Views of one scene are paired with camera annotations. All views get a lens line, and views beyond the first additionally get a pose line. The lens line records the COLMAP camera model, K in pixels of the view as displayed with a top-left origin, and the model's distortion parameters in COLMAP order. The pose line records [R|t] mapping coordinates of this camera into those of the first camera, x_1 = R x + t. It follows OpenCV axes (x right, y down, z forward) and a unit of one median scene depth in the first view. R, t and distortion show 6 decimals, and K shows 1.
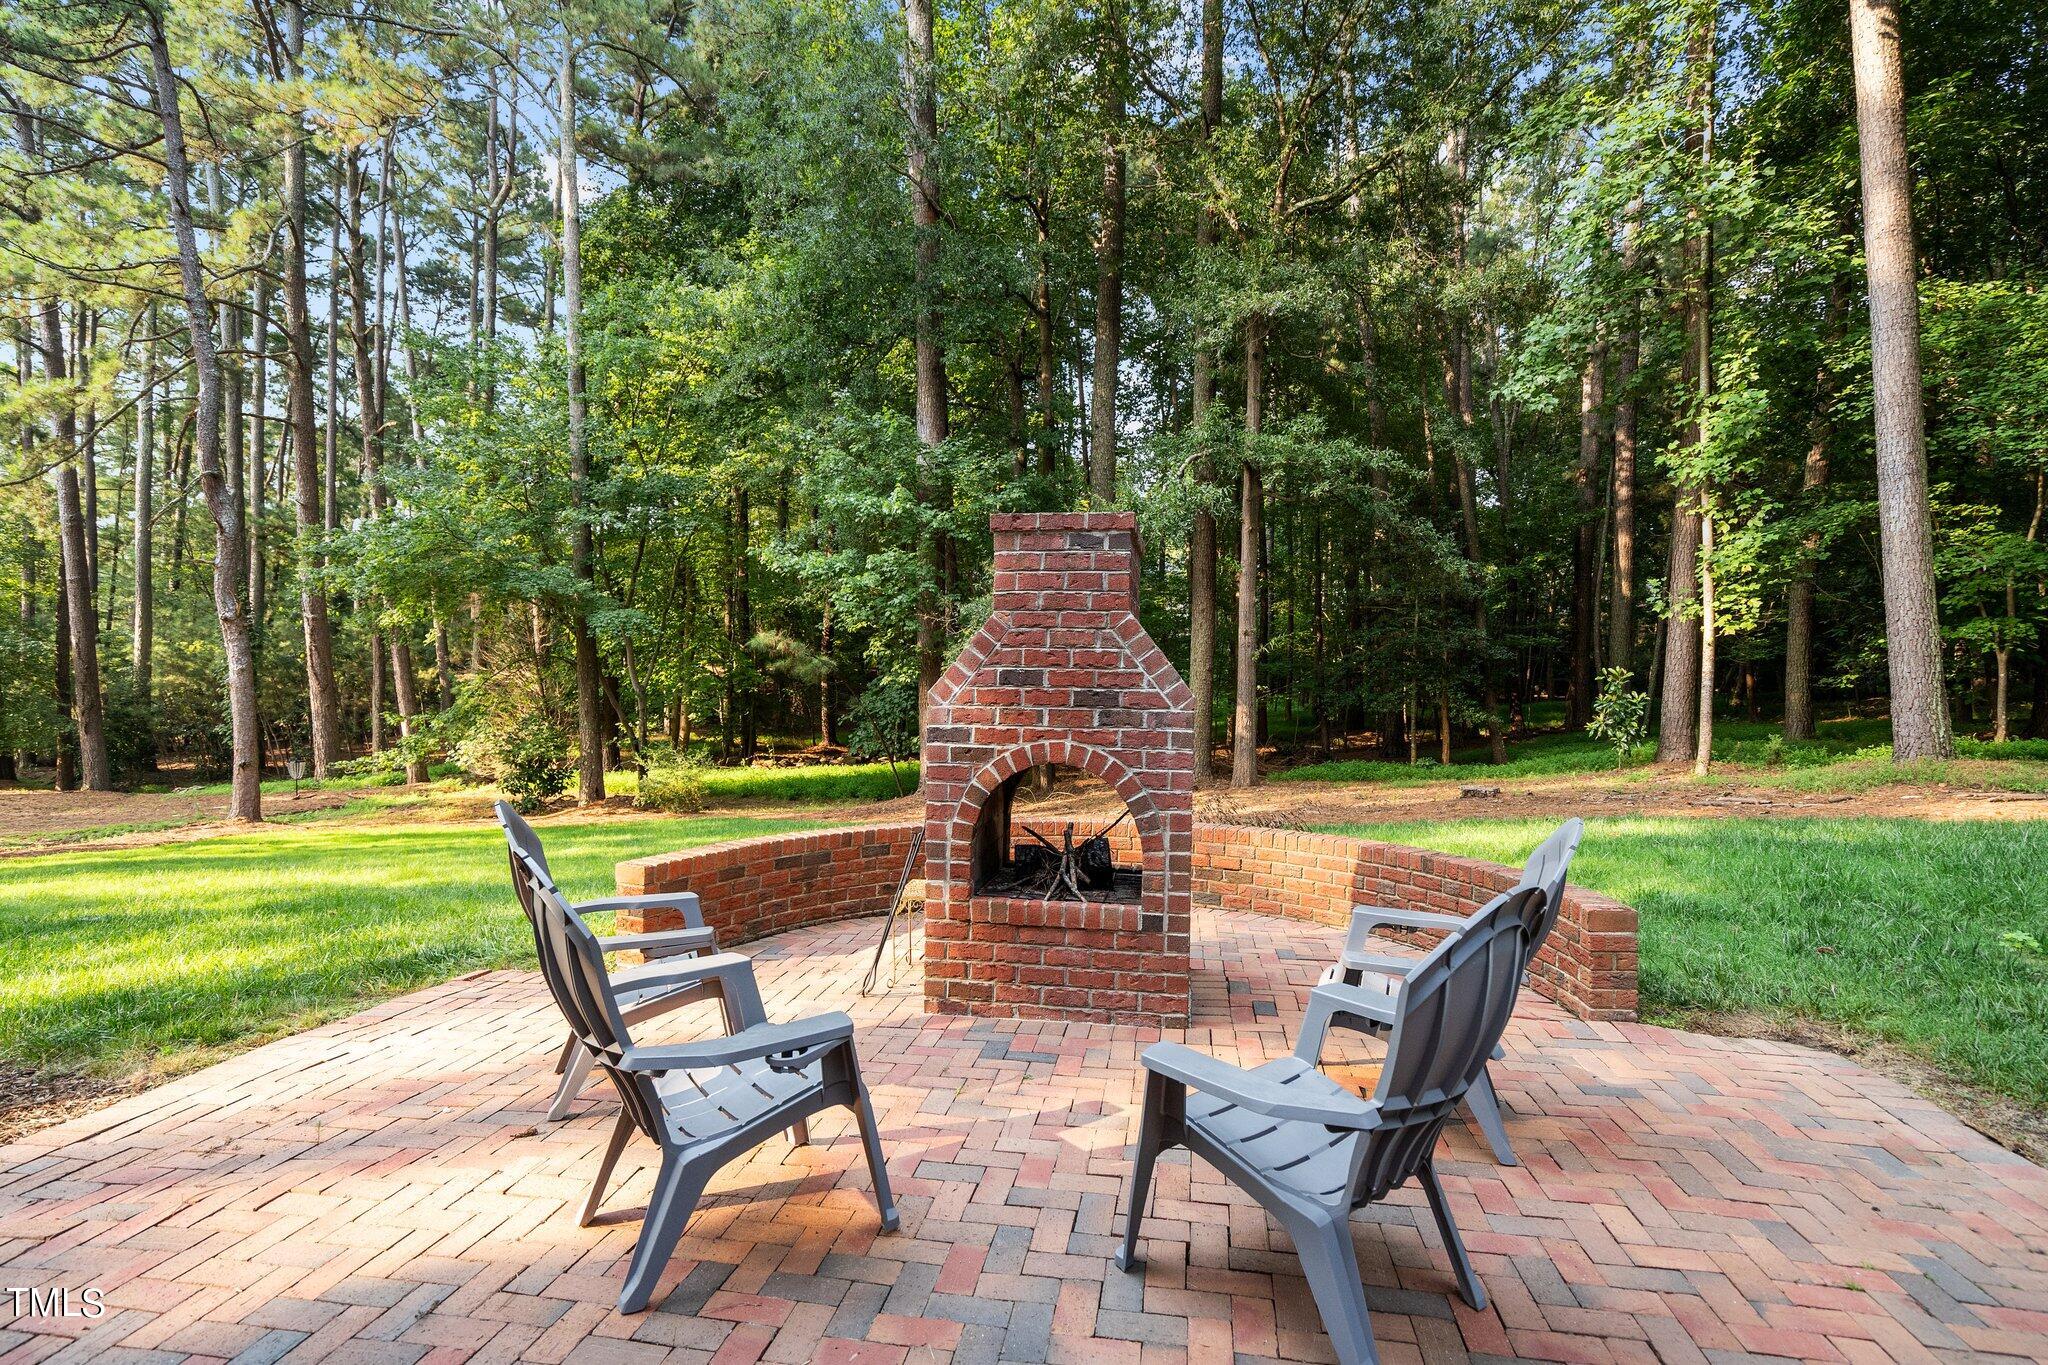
lens RADIAL K [[984.3, 0, 1018.4], [0, 984.3, 716.1], [0, 0, 1]] dist [-0.001525, 0.000083]
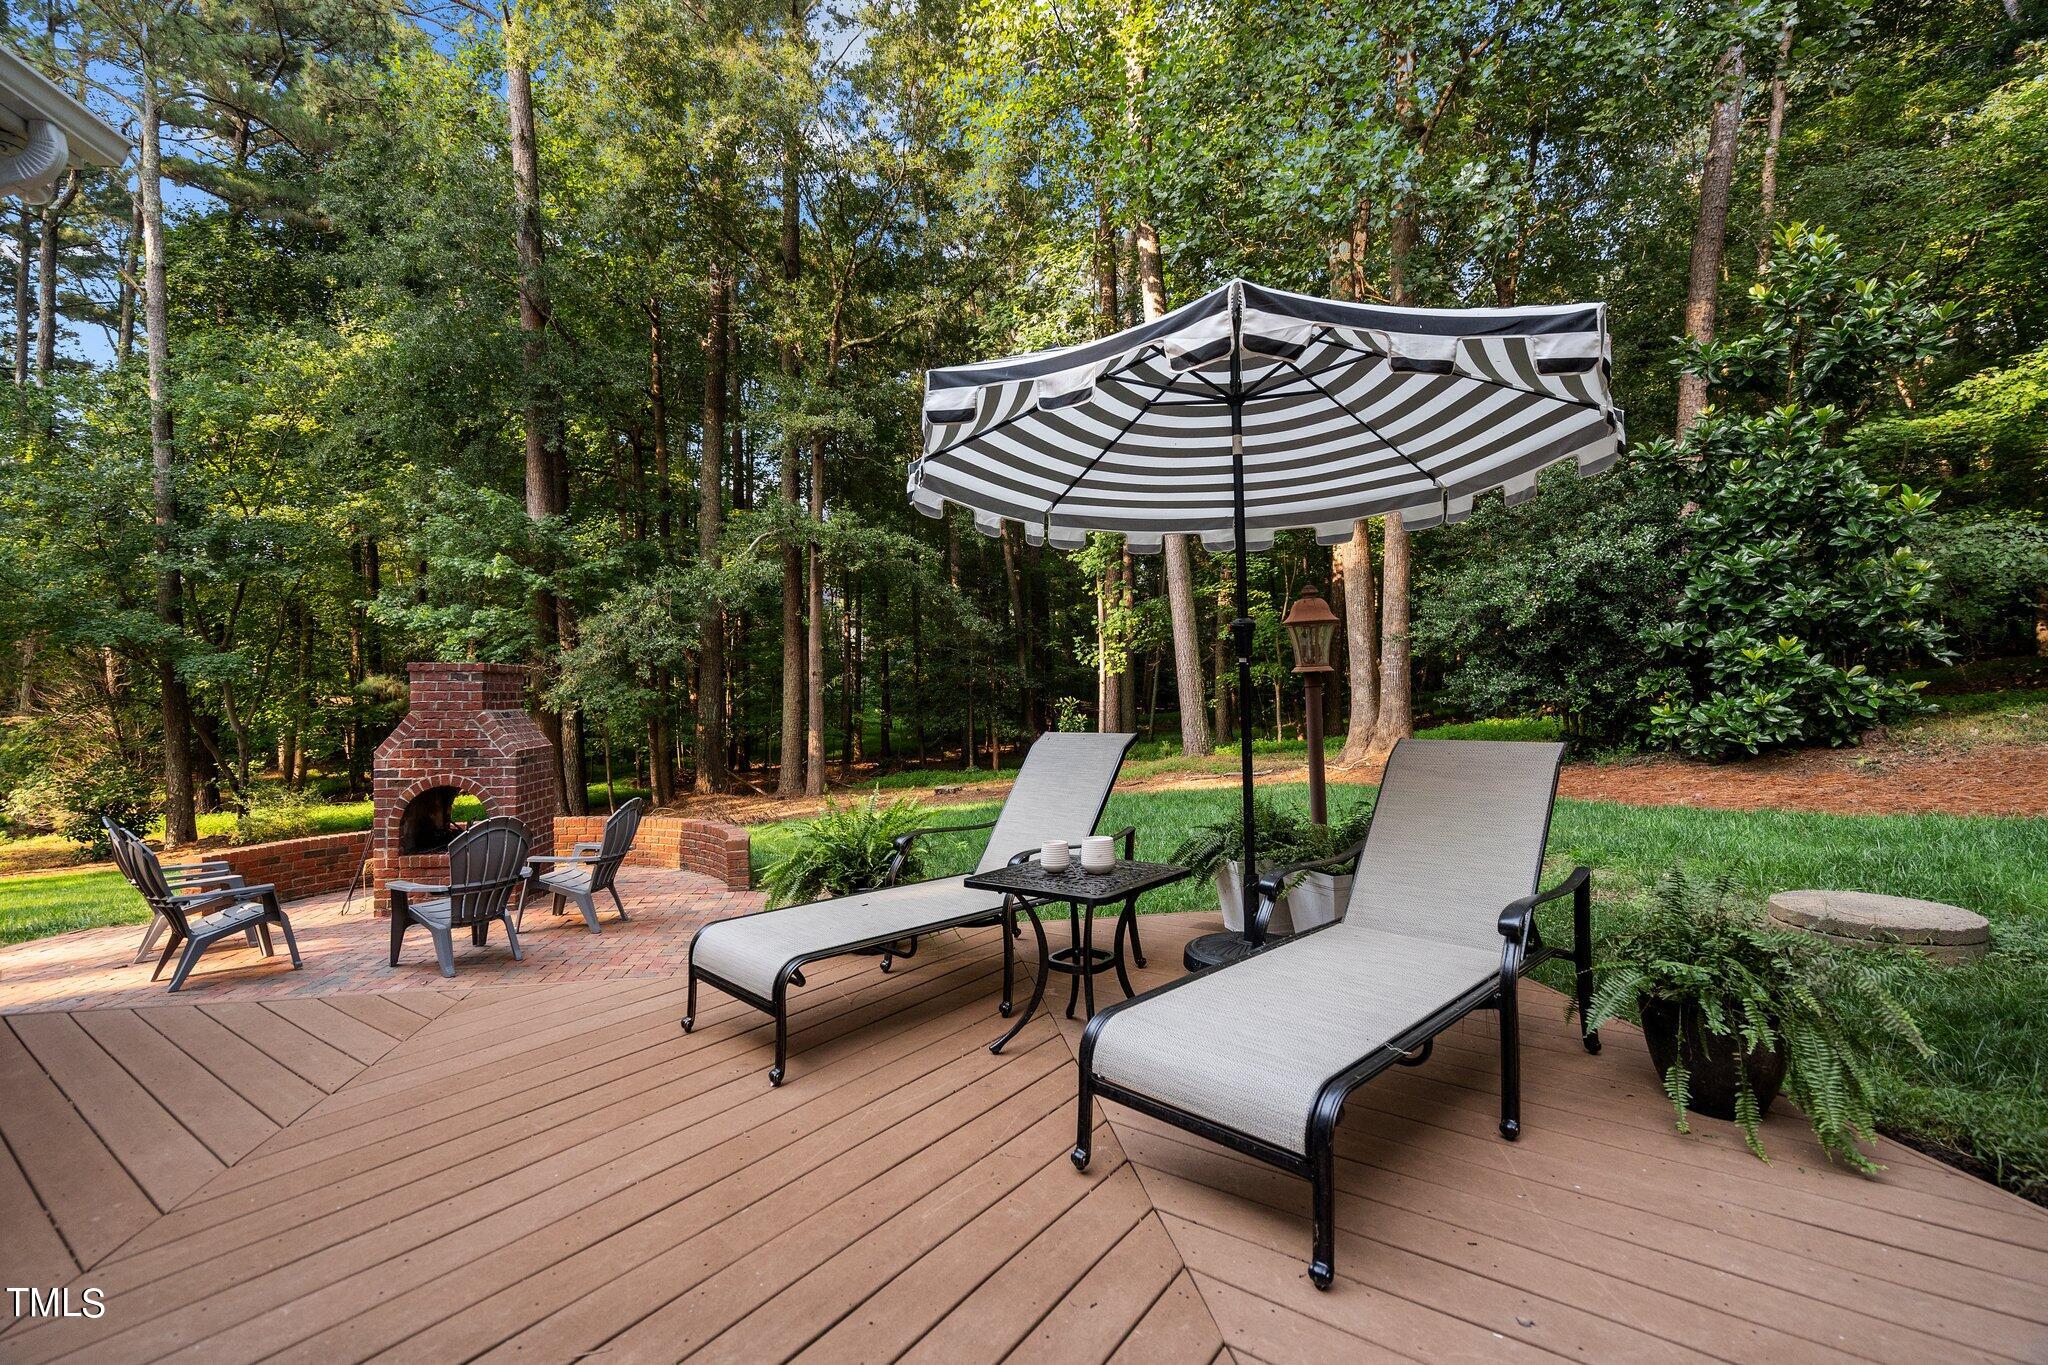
lens RADIAL K [[951.3, 0, 1027.8], [0, 951.3, 693.3], [0, 0, 1]] dist [0.015413, -0.007173]
pose [[0.952033, -0.018196, 0.305455, 0.094219], [0.030406, 0.998915, -0.035264, -0.005858], [-0.304482, 0.042860, 0.951553, -0.201565]]
